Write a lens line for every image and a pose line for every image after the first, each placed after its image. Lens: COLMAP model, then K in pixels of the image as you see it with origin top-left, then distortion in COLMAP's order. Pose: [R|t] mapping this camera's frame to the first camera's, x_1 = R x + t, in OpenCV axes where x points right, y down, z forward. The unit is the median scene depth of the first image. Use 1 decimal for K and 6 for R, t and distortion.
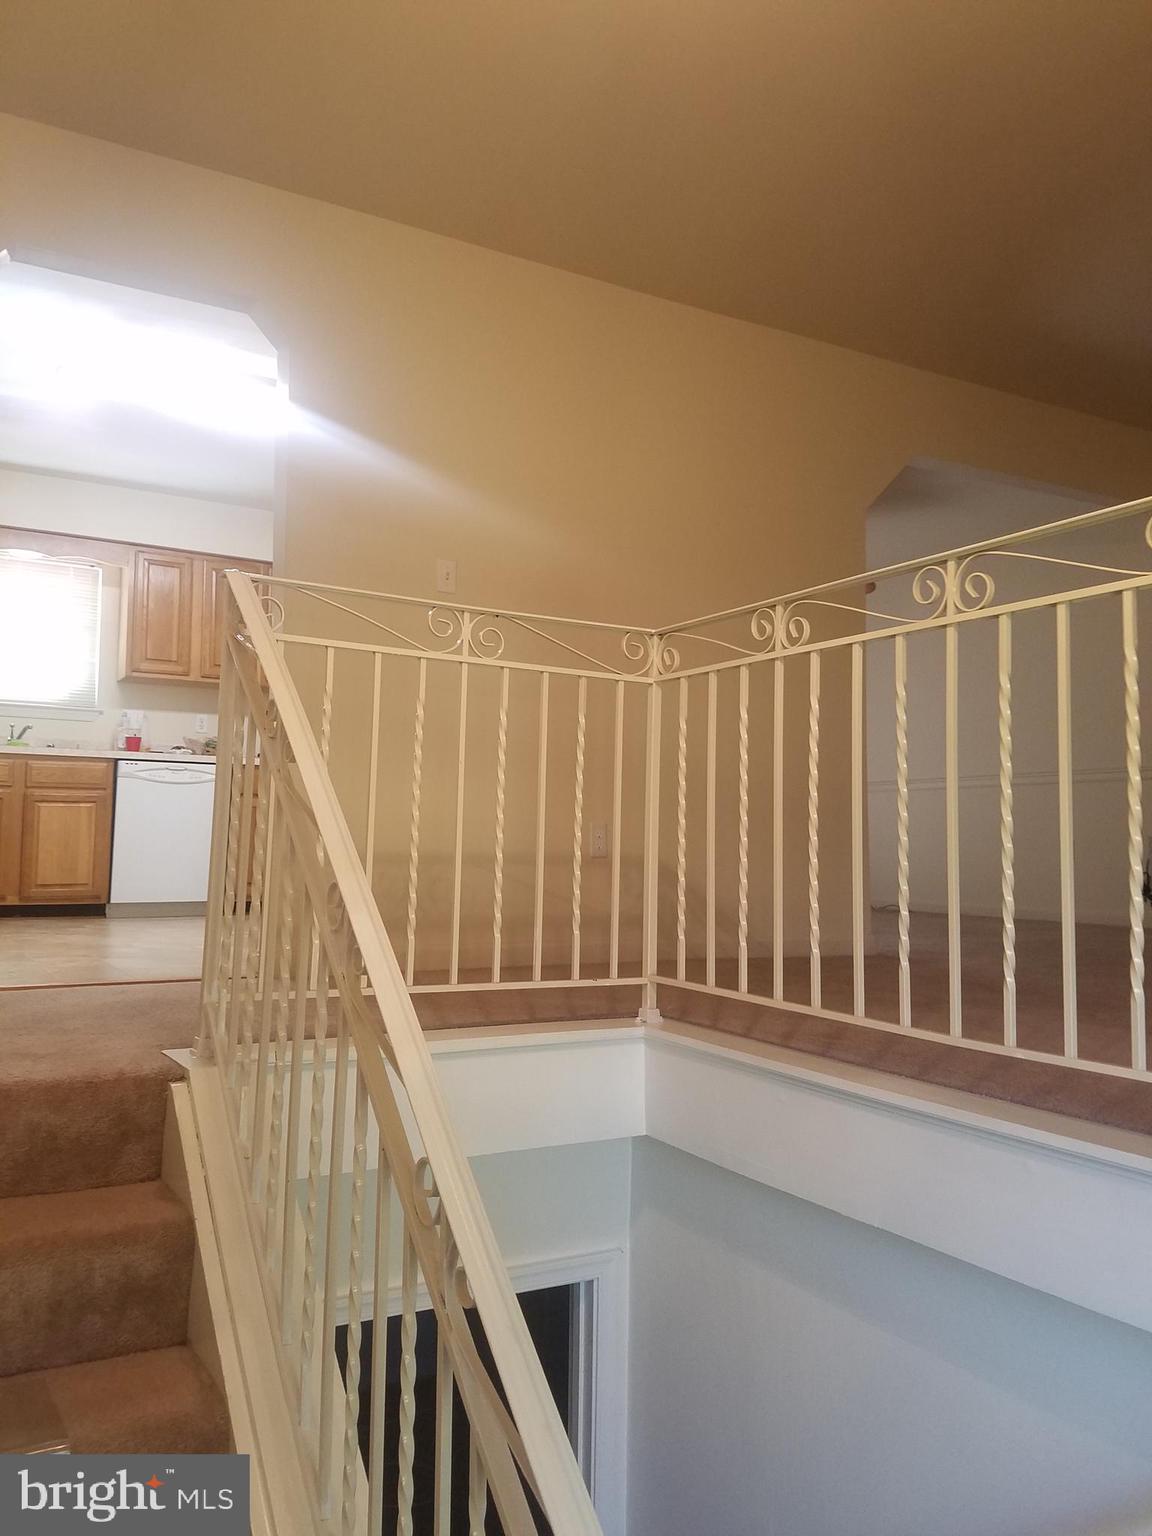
lens RADIAL K [[1205.8, 0, 567.5], [0, 1205.8, 767.5], [0, 0, 1]] dist [0.089187, -0.112723]
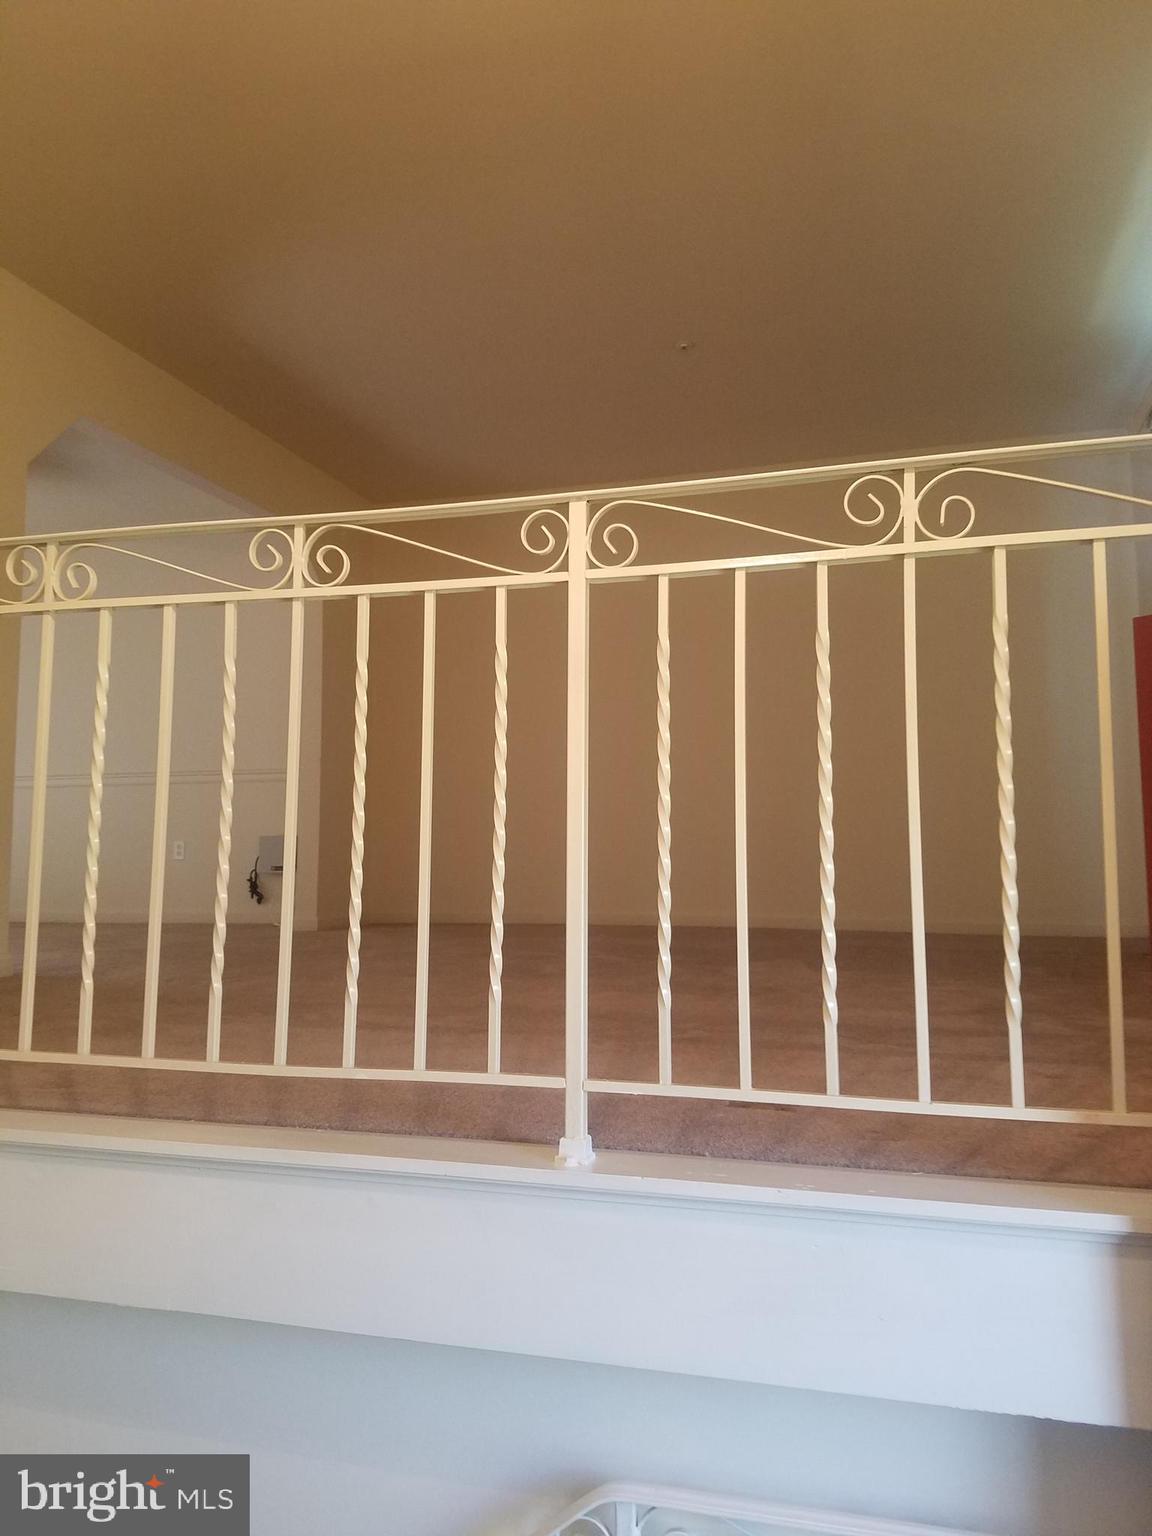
lens RADIAL K [[1162.6, 0, 577.5], [0, 1162.6, 754.2], [0, 0, 1]] dist [0.049282, -0.104849]
pose [[0.694145, 0.049307, 0.718144, -0.113723], [-0.039030, 0.998762, -0.030849, 0.010756], [-0.718776, -0.006616, 0.695210, 0.203450]]
